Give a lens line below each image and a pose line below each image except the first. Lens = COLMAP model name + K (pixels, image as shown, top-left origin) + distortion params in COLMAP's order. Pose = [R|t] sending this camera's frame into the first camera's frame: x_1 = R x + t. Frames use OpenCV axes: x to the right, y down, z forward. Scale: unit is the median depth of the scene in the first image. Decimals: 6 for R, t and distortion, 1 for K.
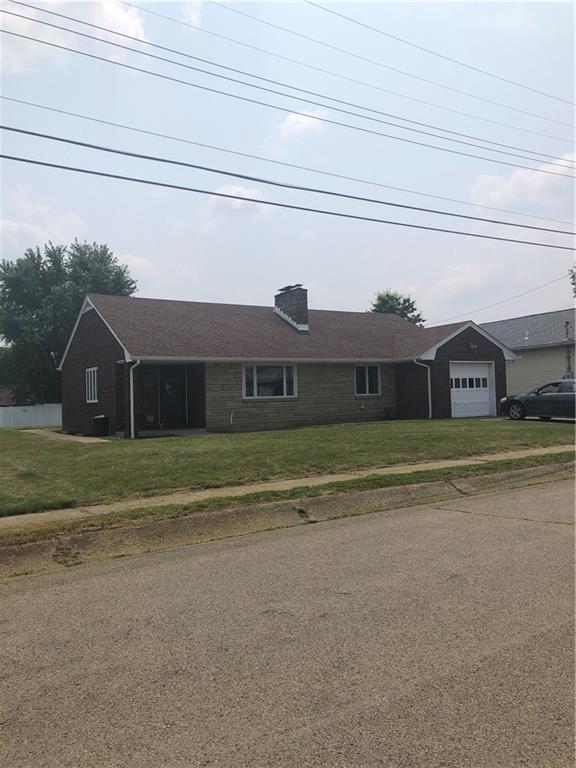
lens RADIAL K [[623.9, 0, 286.1], [0, 623.9, 382.6], [0, 0, 1]] dist [0.001051, 0.003121]
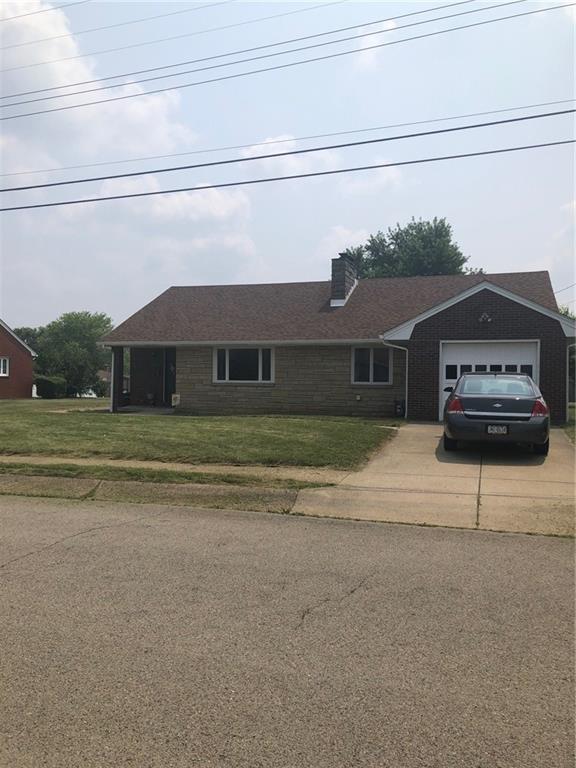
lens RADIAL K [[623.9, 0, 284.1], [0, 623.9, 385.3], [0, 0, 1]] dist [0.001051, 0.003121]
pose [[0.633585, 0.043752, -0.772435, 0.710744], [-0.007722, 0.998708, 0.050235, -0.018332], [0.773635, -0.025863, 0.633104, 0.416730]]
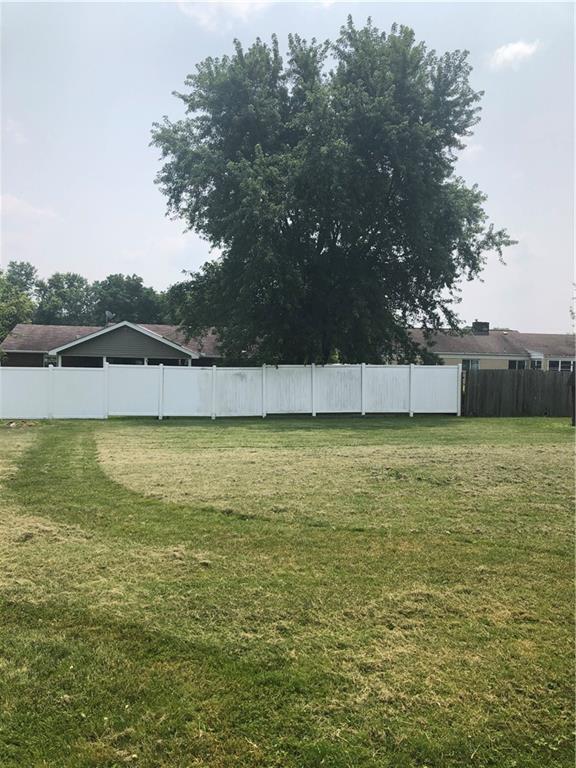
lens RADIAL K [[623.9, 0, 287.3], [0, 623.9, 384.4], [0, 0, 1]] dist [0.001051, 0.003121]
pose [[0.946138, 0.057354, -0.318643, -0.469709], [-0.031978, 0.995926, 0.084311, 0.019566], [0.322180, -0.069580, 0.944118, 1.130832]]
